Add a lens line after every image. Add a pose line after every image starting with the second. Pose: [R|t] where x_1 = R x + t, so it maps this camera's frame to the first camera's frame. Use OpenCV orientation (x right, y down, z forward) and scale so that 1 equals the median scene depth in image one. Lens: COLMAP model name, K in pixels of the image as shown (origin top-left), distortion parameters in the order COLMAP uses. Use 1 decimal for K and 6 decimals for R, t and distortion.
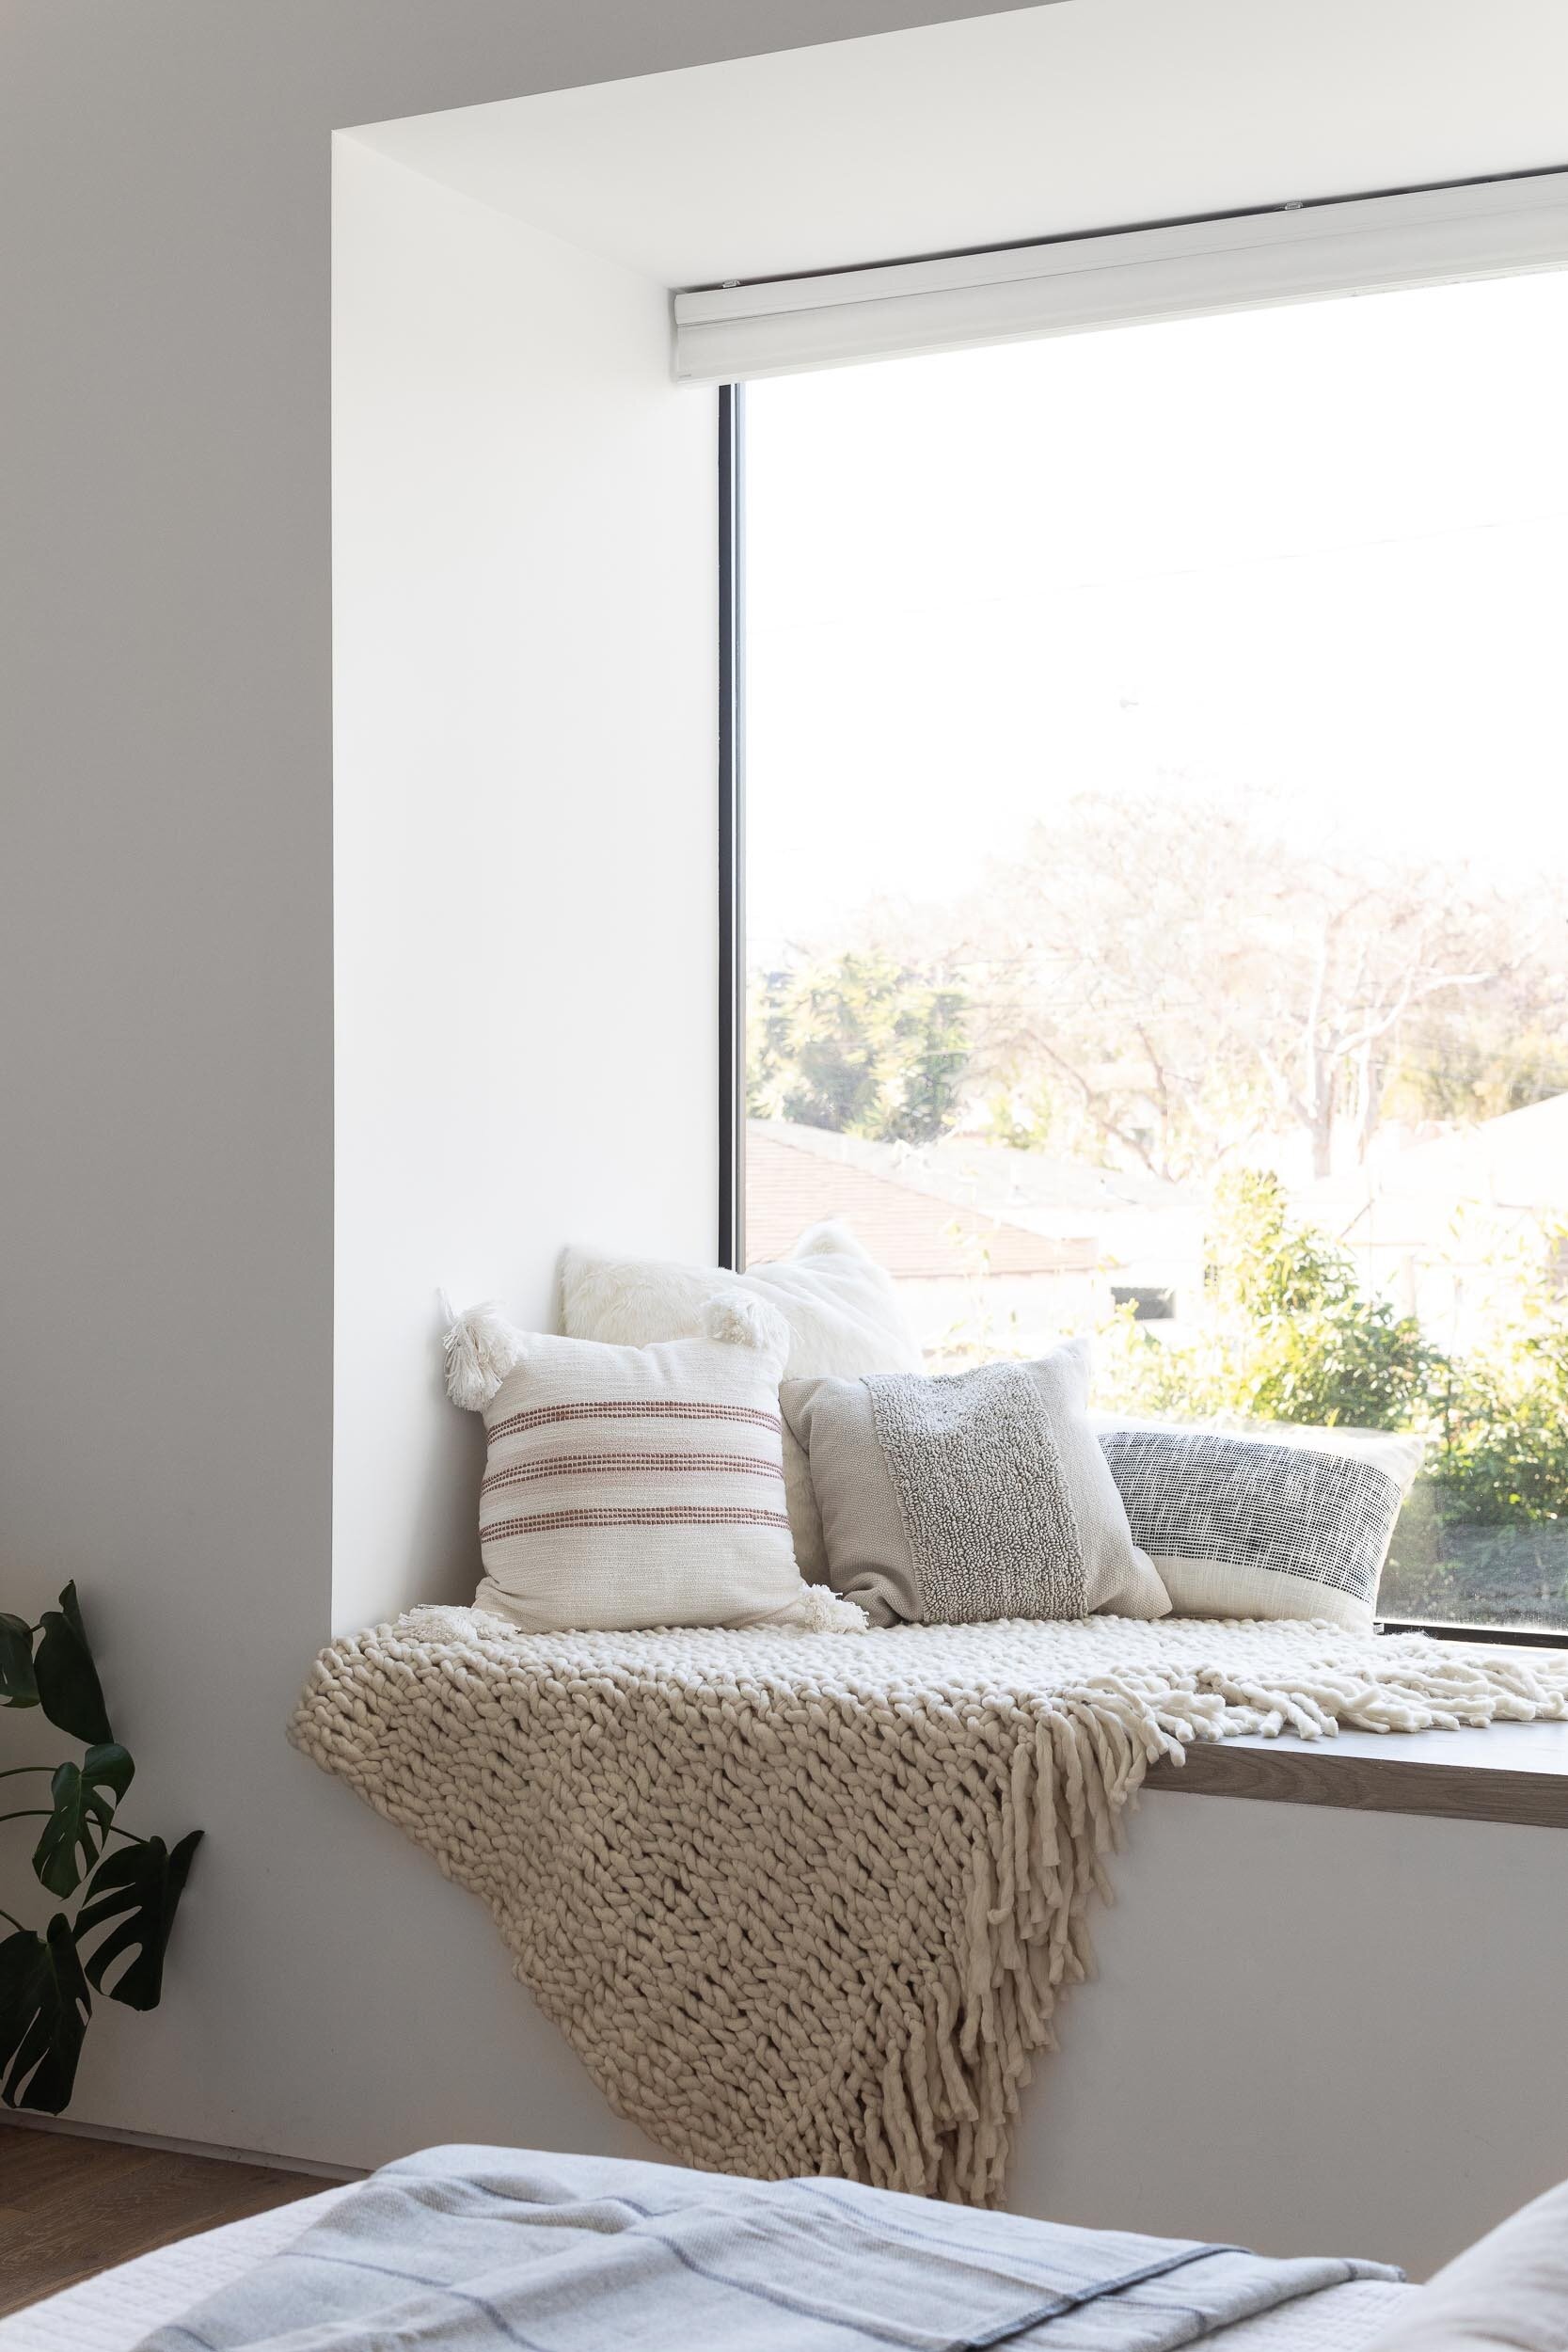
lens RADIAL K [[3425.6, 0, 784.0], [0, 3425.6, 1176.0], [0, 0, 1]] dist [0.356109, -1.937335]
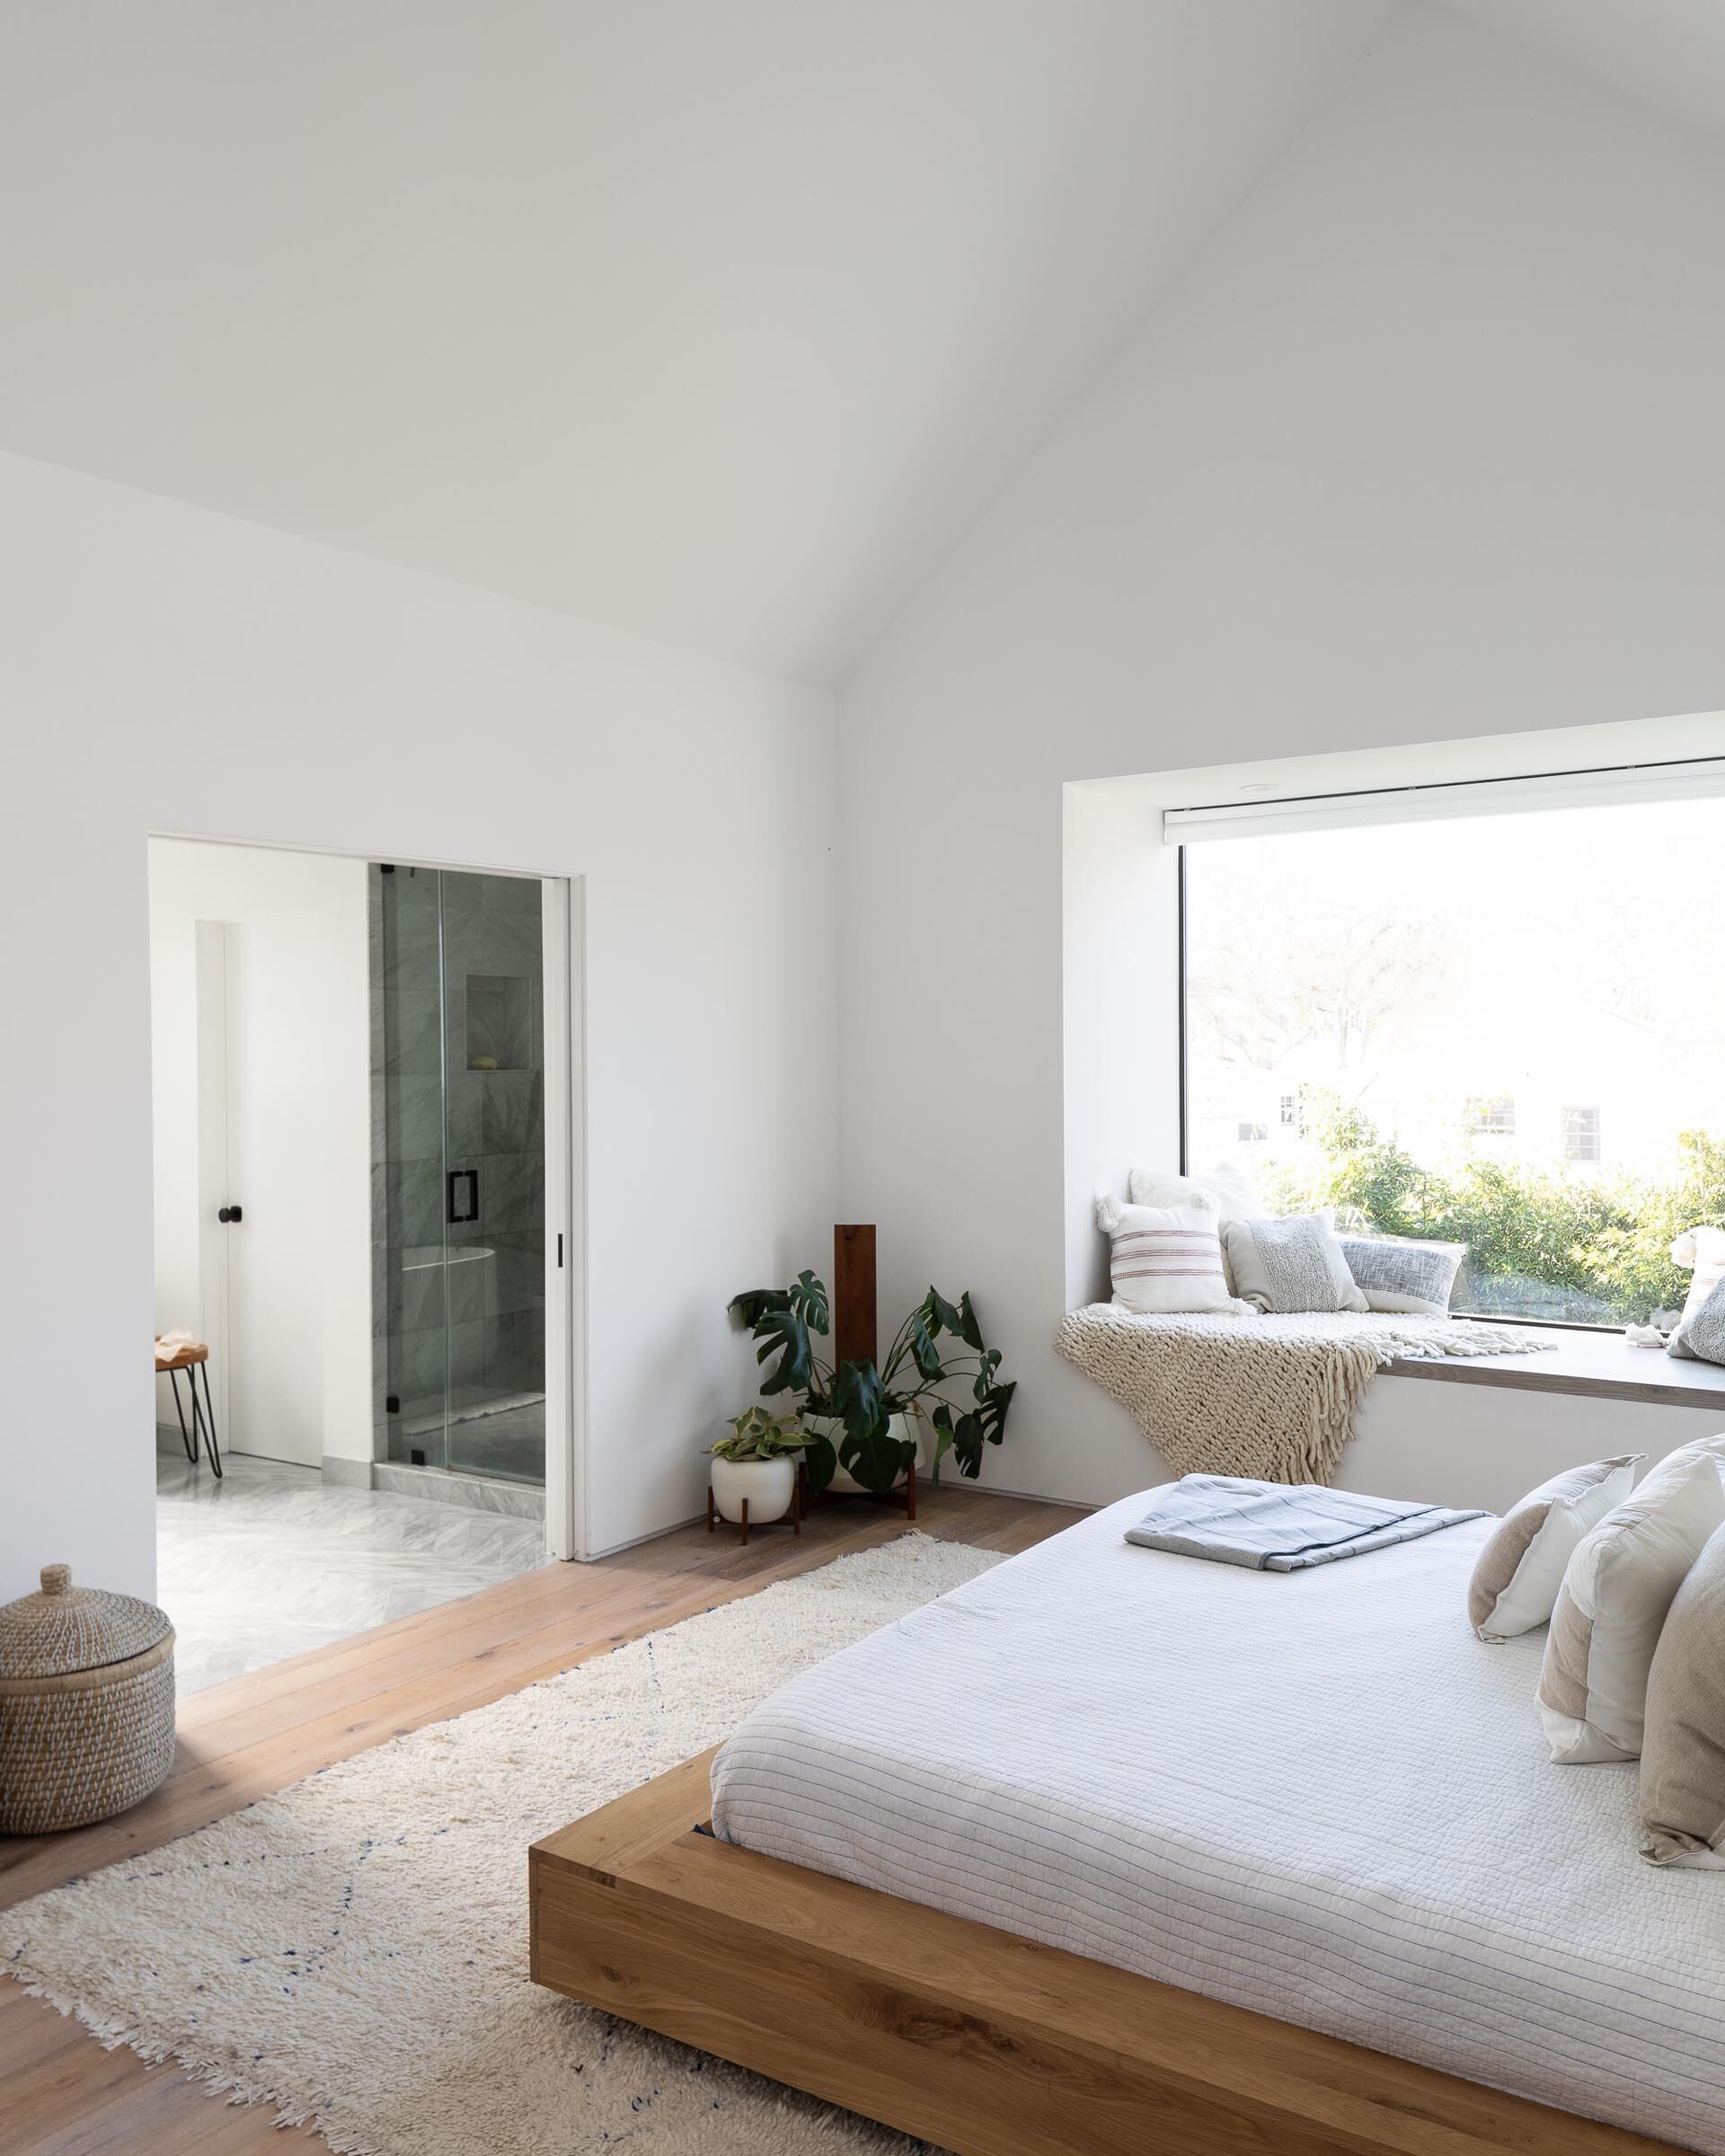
lens RADIAL K [[1775.2, 0, 855.2], [0, 1775.2, 1047.9], [0, 0, 1]] dist [0.110014, -0.137545]
pose [[0.994146, -0.002591, -0.108012, -0.139802], [0.001973, 0.999981, -0.005834, -0.073500], [0.108025, 0.005587, 0.994132, -0.452575]]
